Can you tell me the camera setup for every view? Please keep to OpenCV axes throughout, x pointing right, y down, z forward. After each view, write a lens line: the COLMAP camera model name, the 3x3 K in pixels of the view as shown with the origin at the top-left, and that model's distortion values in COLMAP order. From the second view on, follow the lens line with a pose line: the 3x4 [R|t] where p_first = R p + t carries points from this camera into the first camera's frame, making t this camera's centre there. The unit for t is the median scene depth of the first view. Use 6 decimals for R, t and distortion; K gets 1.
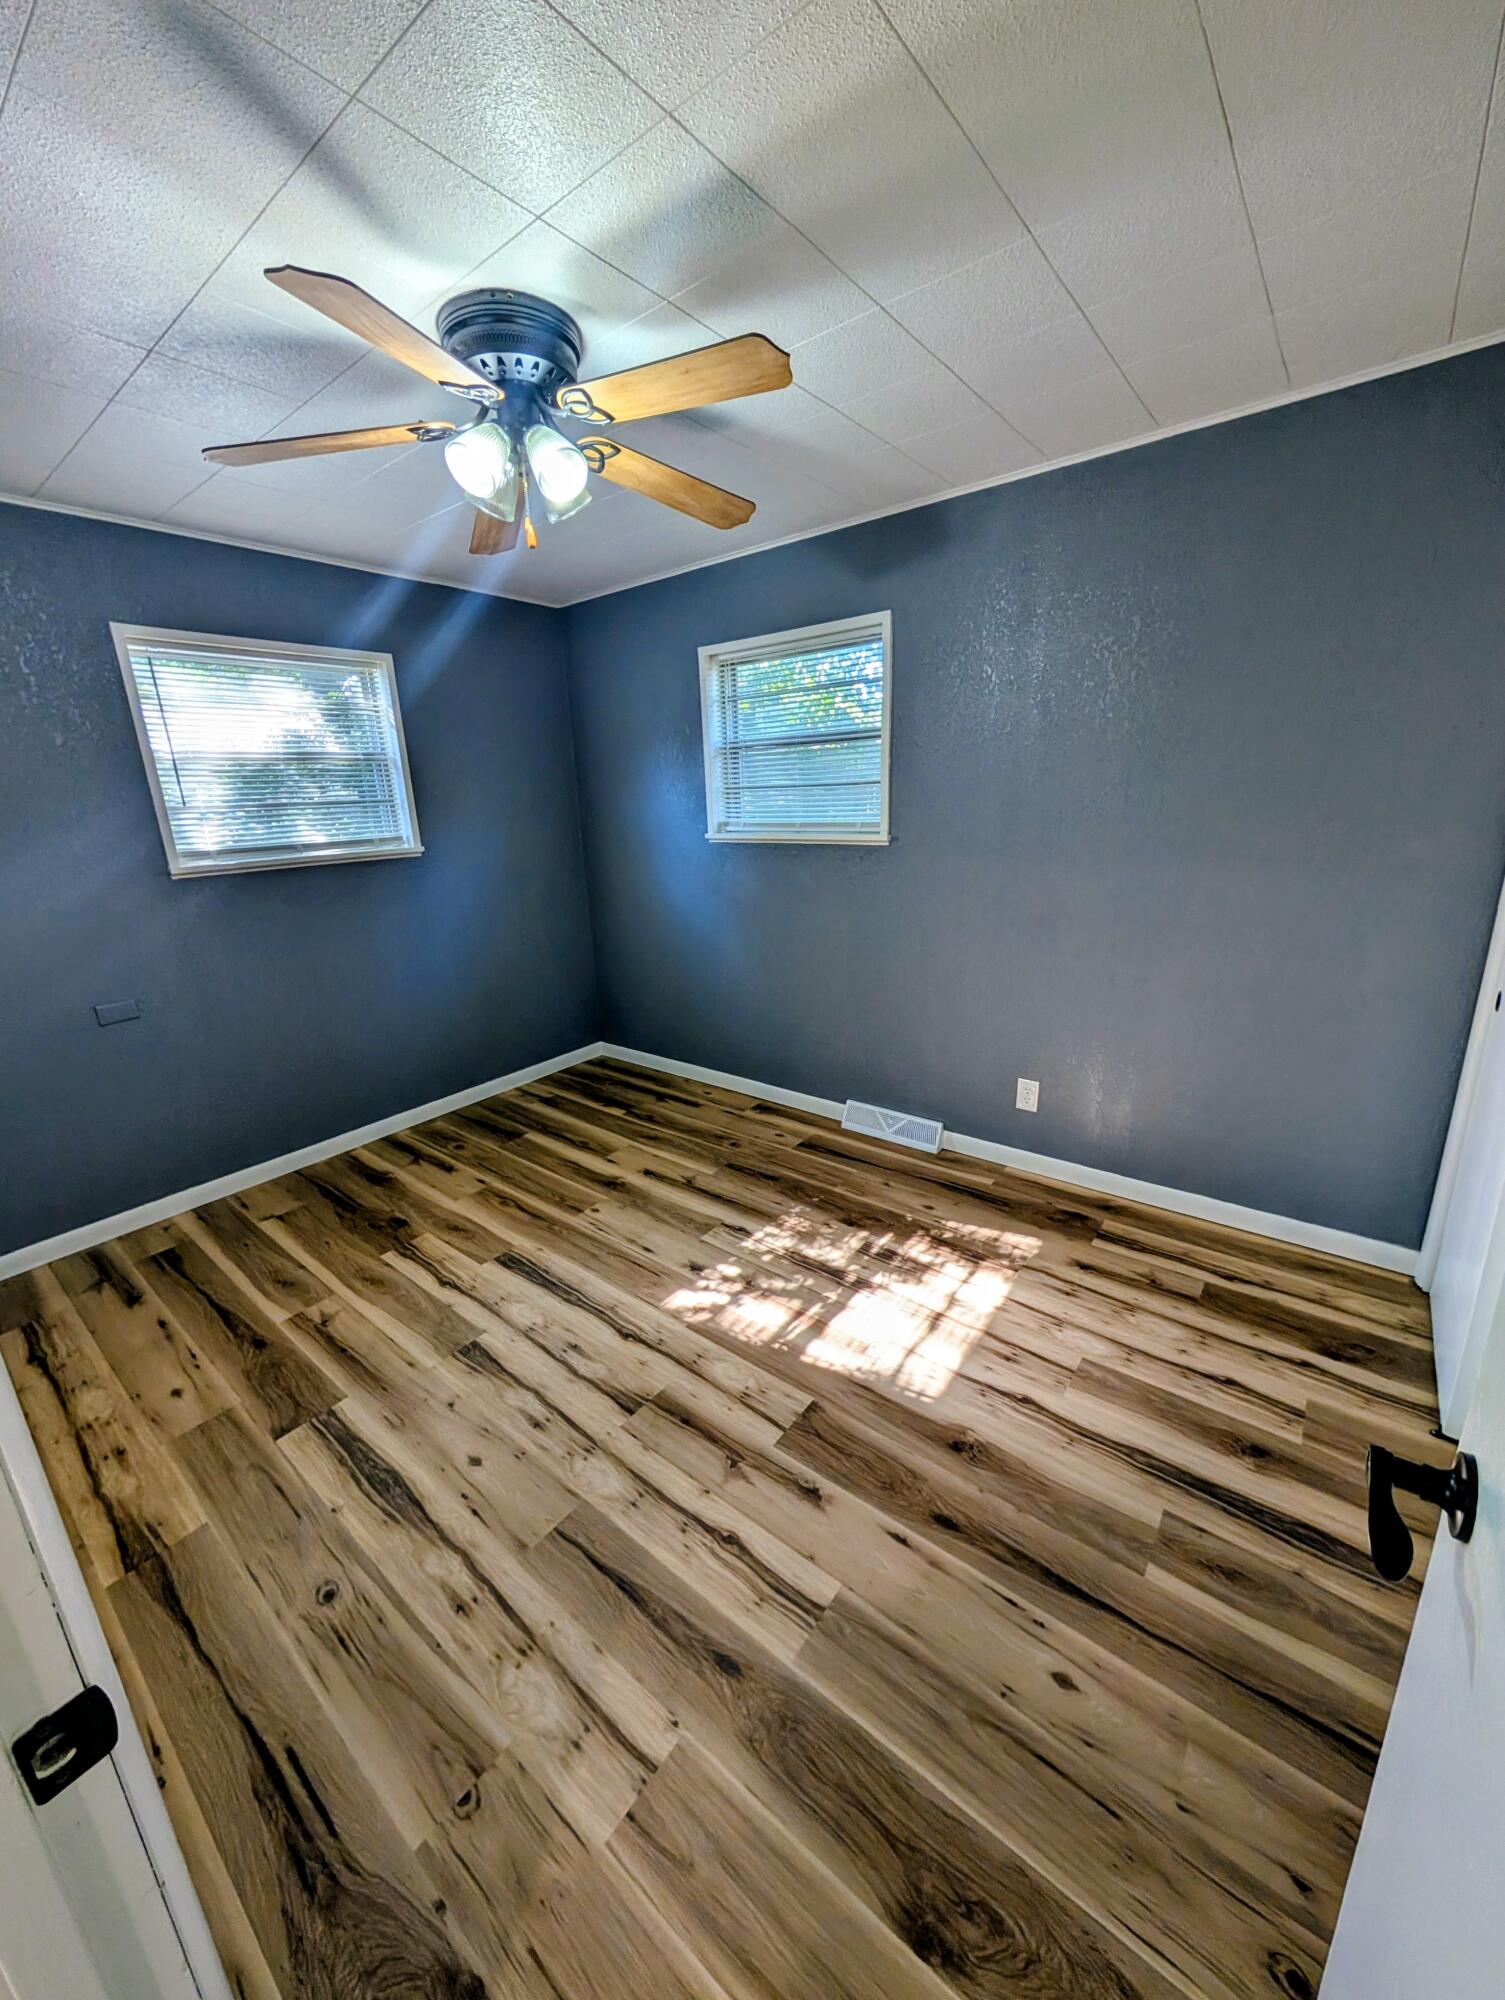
lens RADIAL K [[754.5, 0, 759.5], [0, 754.5, 992.6], [0, 0, 1]] dist [-0.000777, -0.000071]
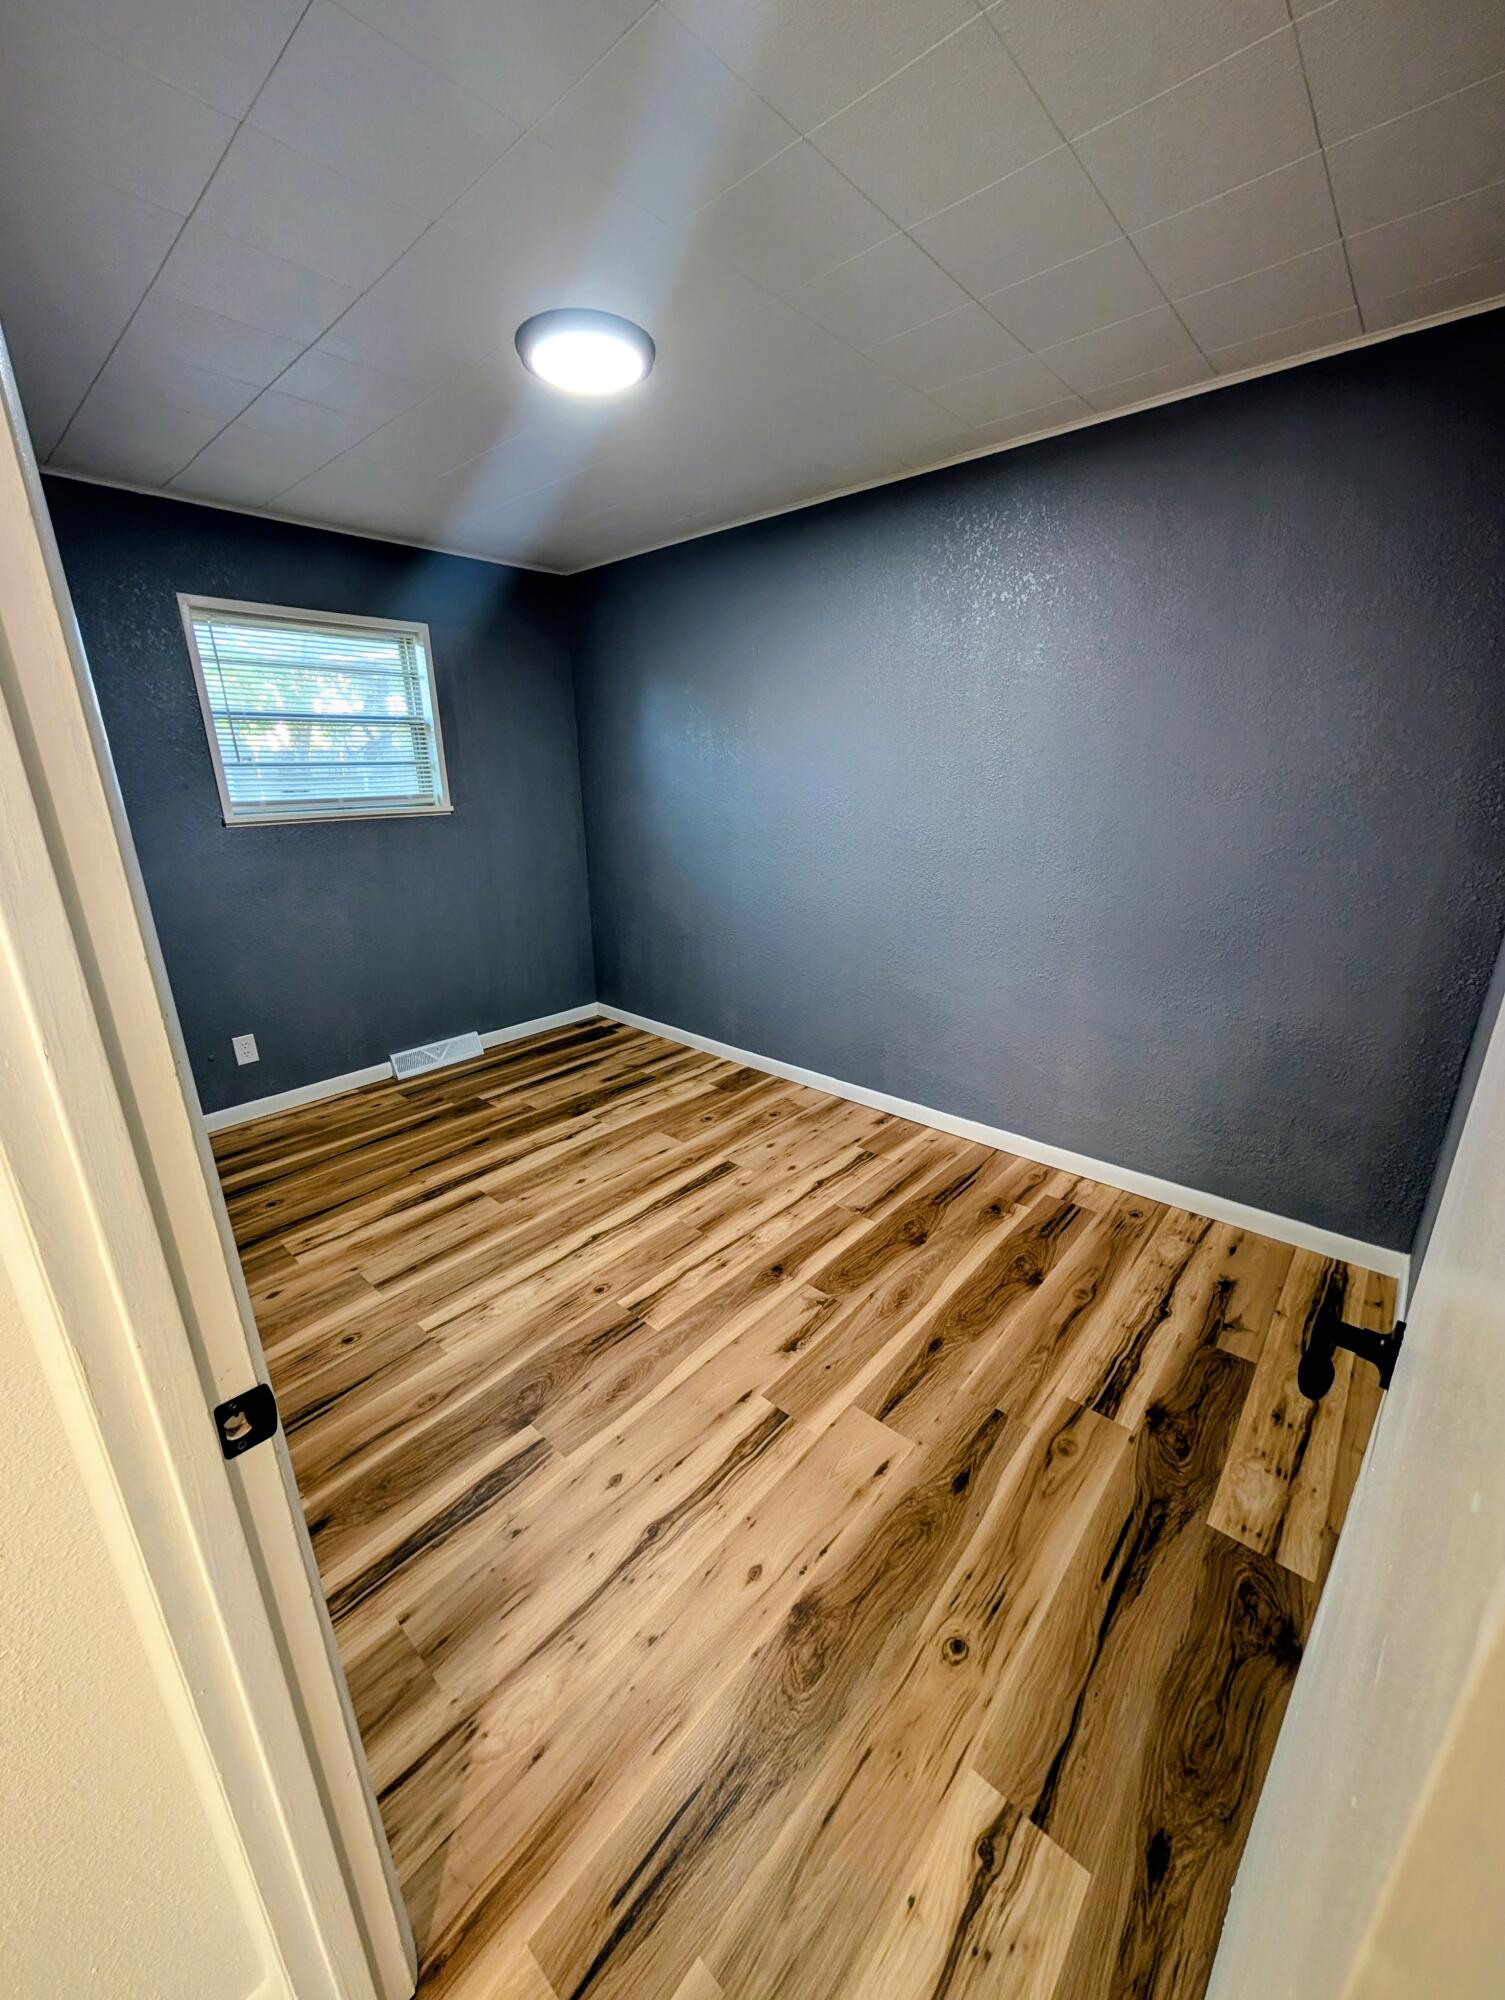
lens RADIAL K [[754.5, 0, 742.0], [0, 754.5, 1027.2], [0, 0, 1]] dist [-0.000777, -0.000071]
pose [[0.063827, -0.301309, 0.951388, -1.233782], [0.266865, 0.923767, 0.274658, -0.186284], [-0.961618, 0.236361, 0.139370, 0.966603]]
